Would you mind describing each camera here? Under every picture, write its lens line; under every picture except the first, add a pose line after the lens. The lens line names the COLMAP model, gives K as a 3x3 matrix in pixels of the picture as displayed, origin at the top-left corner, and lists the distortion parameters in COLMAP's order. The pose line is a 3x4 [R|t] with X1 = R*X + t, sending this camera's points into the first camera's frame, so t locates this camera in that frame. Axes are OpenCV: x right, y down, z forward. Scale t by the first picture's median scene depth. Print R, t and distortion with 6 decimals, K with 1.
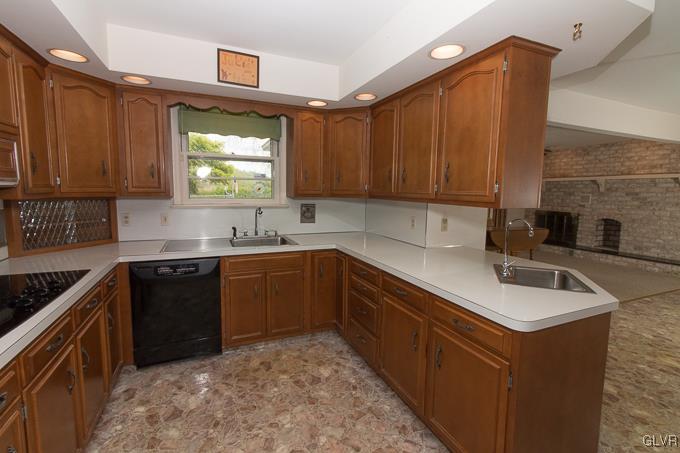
lens RADIAL K [[310.8, 0, 337.8], [0, 310.8, 221.7], [0, 0, 1]] dist [0.003586, 0.000521]
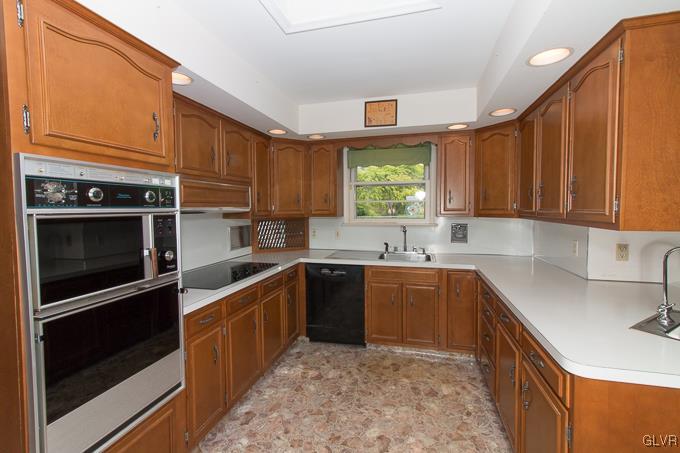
lens RADIAL K [[310.8, 0, 337.8], [0, 310.8, 221.7], [0, 0, 1]] dist [0.003586, 0.000521]
pose [[0.787029, 0.005767, -0.616889, 0.307532], [-0.045200, 0.997808, -0.048339, 0.003884], [0.615258, 0.065927, 0.785564, -0.044641]]
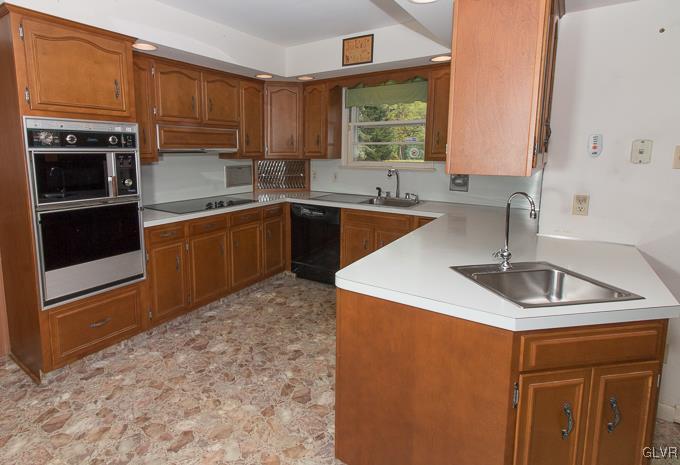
lens RADIAL K [[361.9, 0, 307.6], [0, 361.9, 197.4], [0, 0, 1]] dist [0.001250, 0.000856]
pose [[0.520652, 0.095444, -0.848417, 0.791414], [-0.083487, 0.994661, 0.060662, -0.005130], [0.849677, 0.039248, 0.525841, 0.138706]]
